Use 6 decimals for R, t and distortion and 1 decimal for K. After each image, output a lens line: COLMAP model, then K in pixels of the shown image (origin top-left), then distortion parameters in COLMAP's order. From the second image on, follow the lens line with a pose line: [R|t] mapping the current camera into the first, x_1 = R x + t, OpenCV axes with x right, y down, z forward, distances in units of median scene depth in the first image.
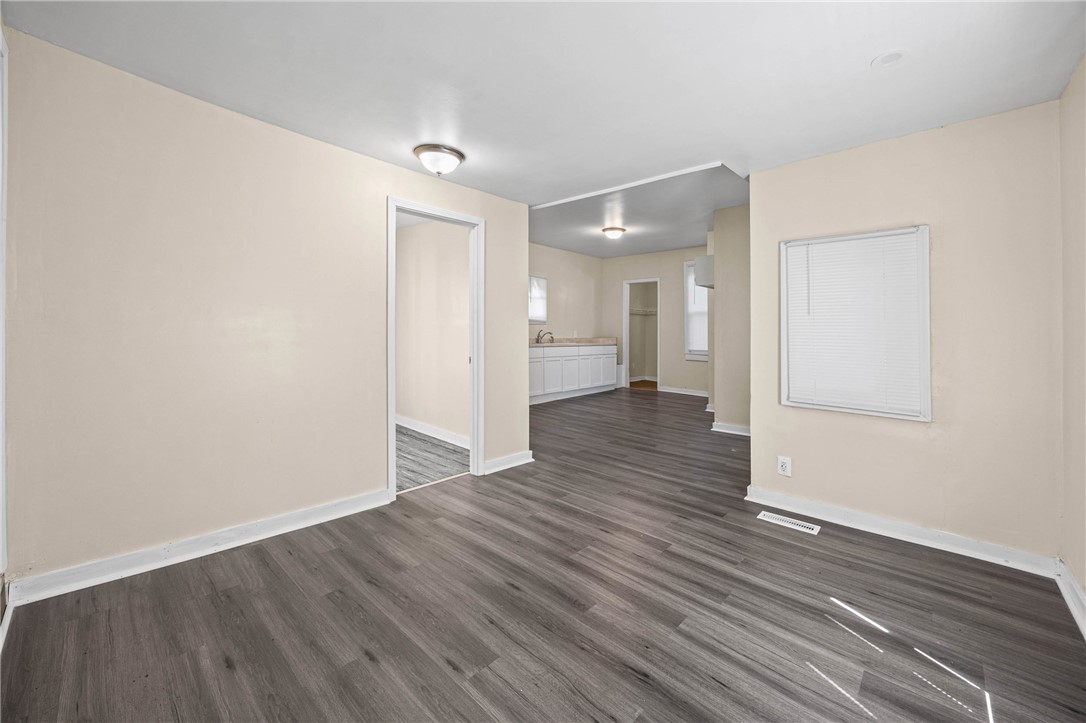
lens RADIAL K [[438.2, 0, 549.1], [0, 438.2, 318.6], [0, 0, 1]] dist [-0.000269, -0.000010]
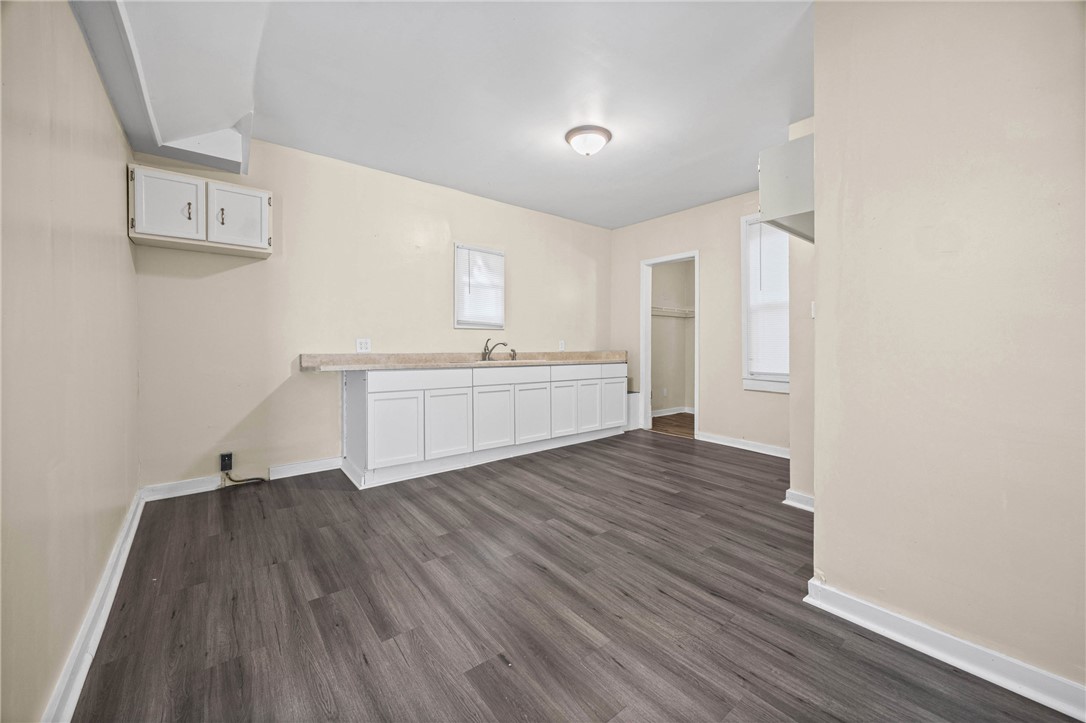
lens RADIAL K [[419.3, 0, 546.1], [0, 419.3, 345.1], [0, 0, 1]] dist [-0.000412, -0.000138]
pose [[0.987764, -0.006847, -0.155808, 0.140148], [0.011329, 0.999547, 0.027894, 0.018274], [0.155547, -0.029318, 0.987393, 0.414922]]
